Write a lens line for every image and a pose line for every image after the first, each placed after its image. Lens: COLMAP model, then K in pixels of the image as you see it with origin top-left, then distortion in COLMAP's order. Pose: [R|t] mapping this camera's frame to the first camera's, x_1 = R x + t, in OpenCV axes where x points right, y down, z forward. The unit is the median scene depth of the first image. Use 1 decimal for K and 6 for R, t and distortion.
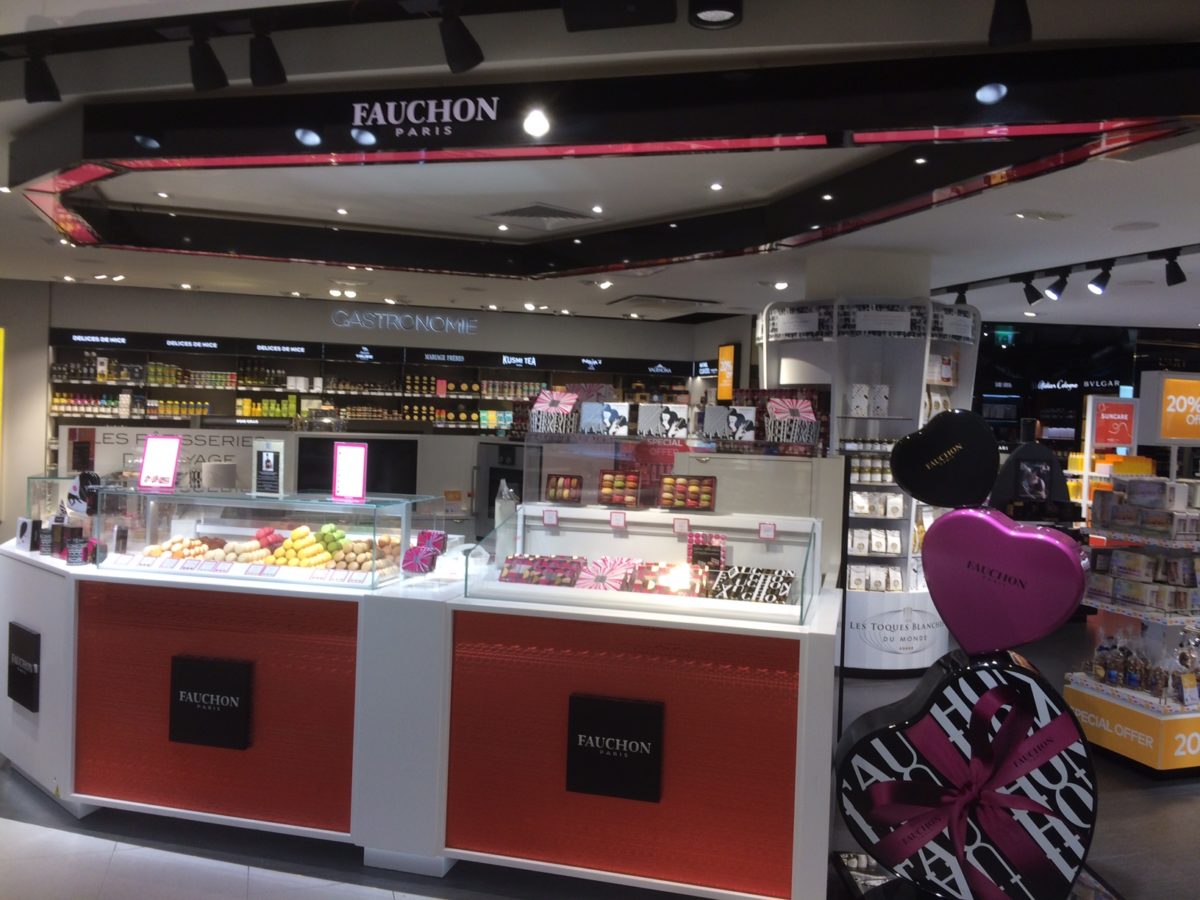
lens RADIAL K [[1018.5, 0, 603.3], [0, 1018.5, 451.6], [0, 0, 1]] dist [0.050061, -0.063606]
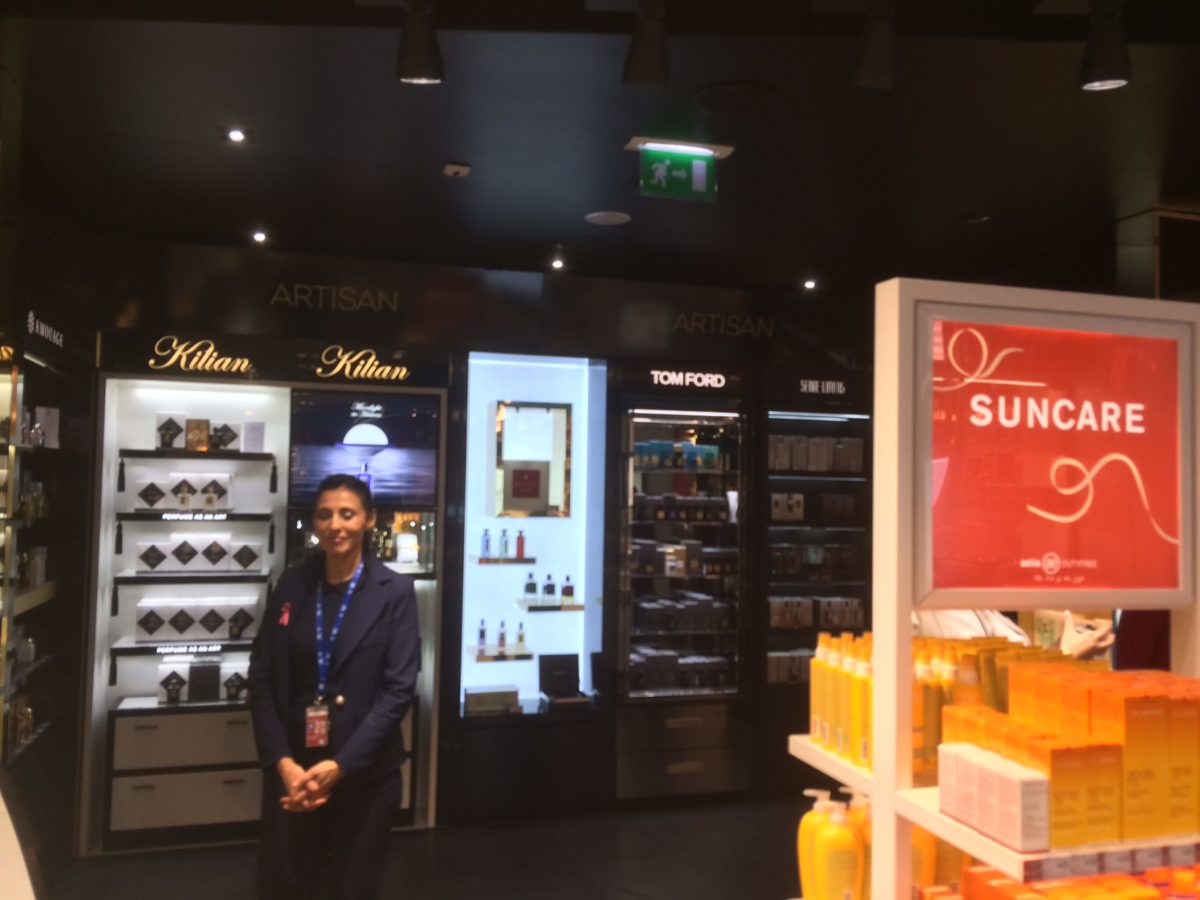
lens RADIAL K [[1018.5, 0, 596.3], [0, 1018.5, 449.4], [0, 0, 1]] dist [0.050061, -0.063606]
pose [[0.999622, -0.018572, -0.020270, 0.393207], [0.017000, 0.997027, -0.075159, -0.016543], [0.021605, 0.074786, 0.996966, 0.769928]]
